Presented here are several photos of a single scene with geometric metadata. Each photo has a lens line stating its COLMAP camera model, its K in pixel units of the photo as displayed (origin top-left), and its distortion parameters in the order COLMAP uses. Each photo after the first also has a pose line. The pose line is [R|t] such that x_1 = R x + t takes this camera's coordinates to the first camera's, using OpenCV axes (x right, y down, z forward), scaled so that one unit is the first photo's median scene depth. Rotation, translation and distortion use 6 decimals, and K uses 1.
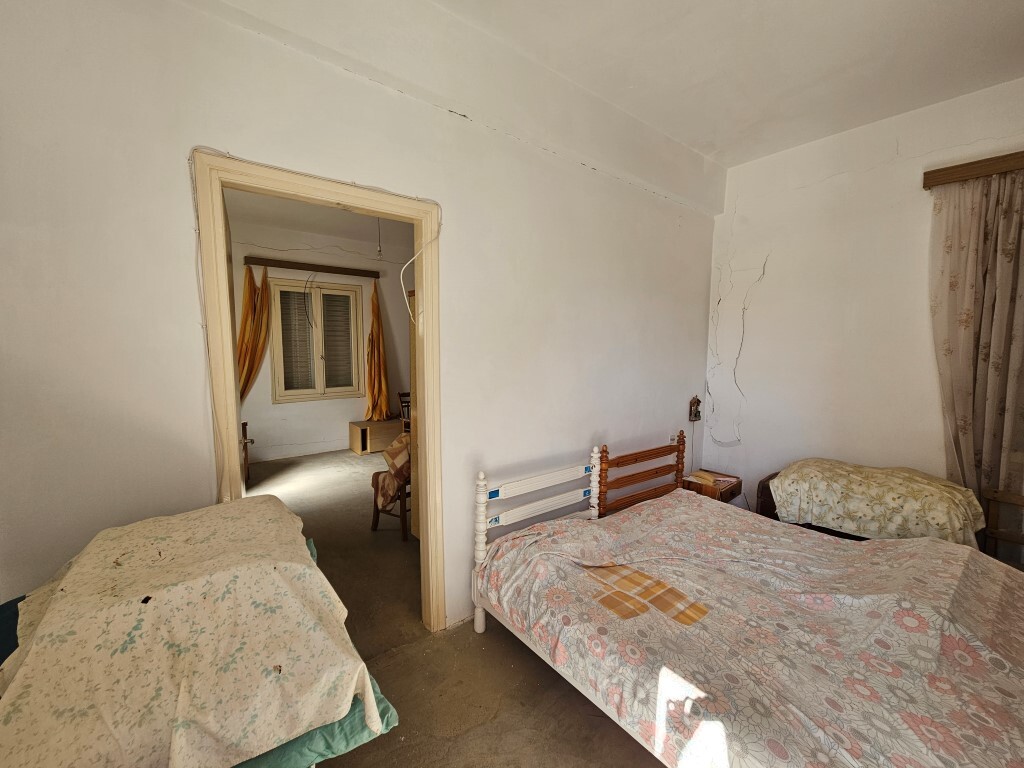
lens RADIAL K [[419.6, 0, 503.3], [0, 419.6, 384.4], [0, 0, 1]] dist [-0.001024, -0.000134]
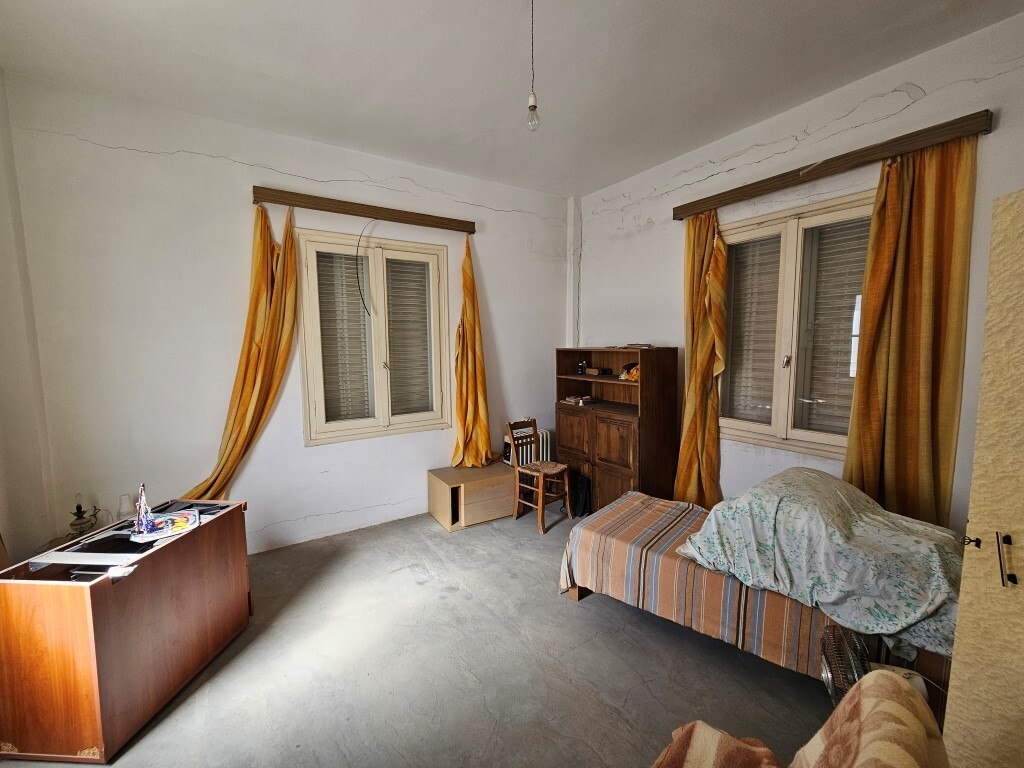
lens RADIAL K [[419.6, 0, 503.3], [0, 419.6, 384.4], [0, 0, 1]] dist [-0.001024, -0.000134]
pose [[0.994029, -0.001193, -0.109112, -0.200731], [0.002130, 0.999962, 0.008465, -0.041842], [0.109098, -0.008646, 0.993993, 0.425403]]
